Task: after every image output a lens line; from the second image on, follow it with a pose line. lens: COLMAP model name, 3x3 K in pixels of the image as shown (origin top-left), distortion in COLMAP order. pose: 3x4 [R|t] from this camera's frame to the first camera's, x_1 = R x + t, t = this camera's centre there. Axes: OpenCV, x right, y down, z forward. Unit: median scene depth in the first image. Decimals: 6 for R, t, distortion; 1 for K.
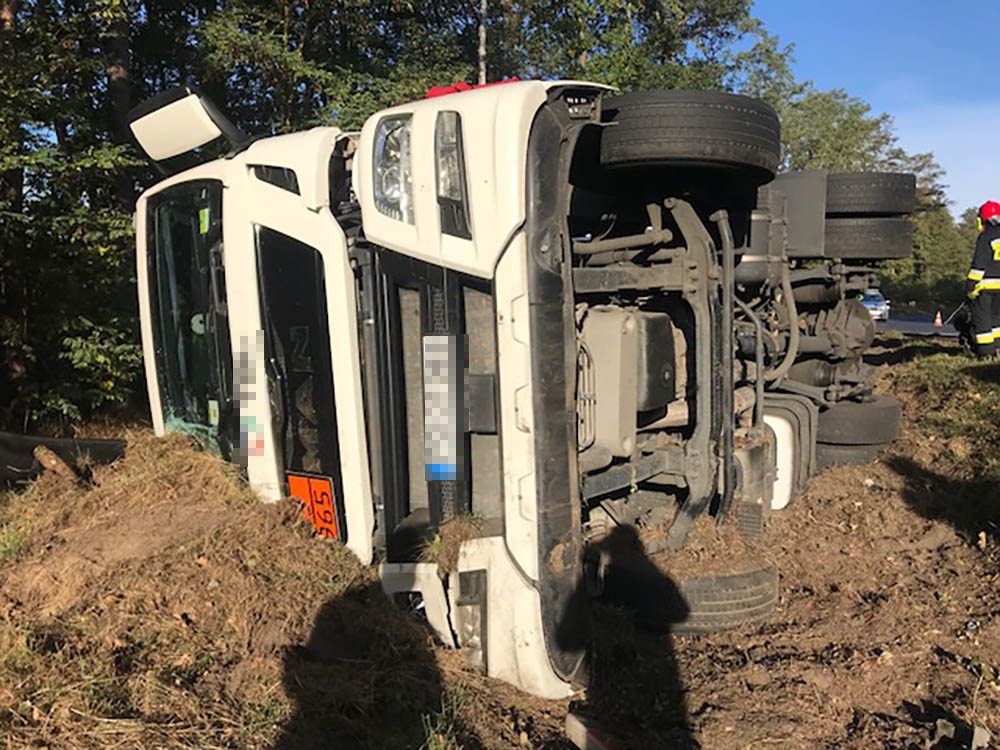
lens RADIAL K [[823.6, 0, 492.8], [0, 823.6, 368.5], [0, 0, 1]] dist [0.038484, -0.043325]
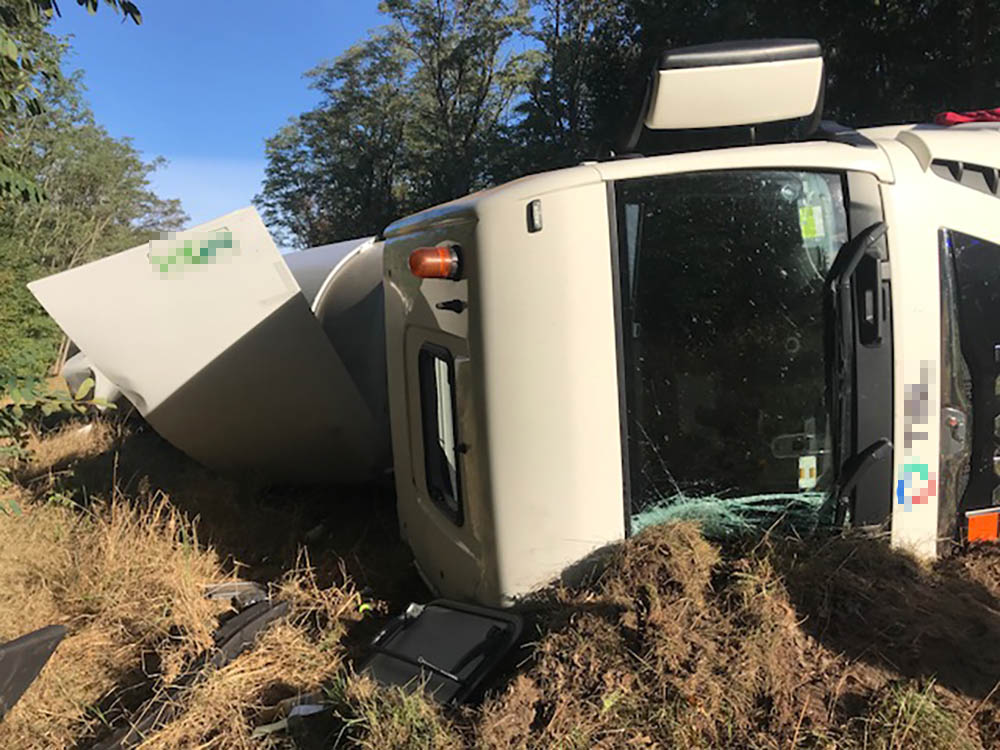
lens RADIAL K [[823.6, 0, 499.1], [0, 823.6, 374.5], [0, 0, 1]] dist [0.038484, -0.043325]
pose [[0.623385, -0.077463, 0.778068, -1.302498], [0.109834, 0.993890, 0.010951, -0.090004], [-0.774162, 0.078632, 0.628084, 0.872278]]
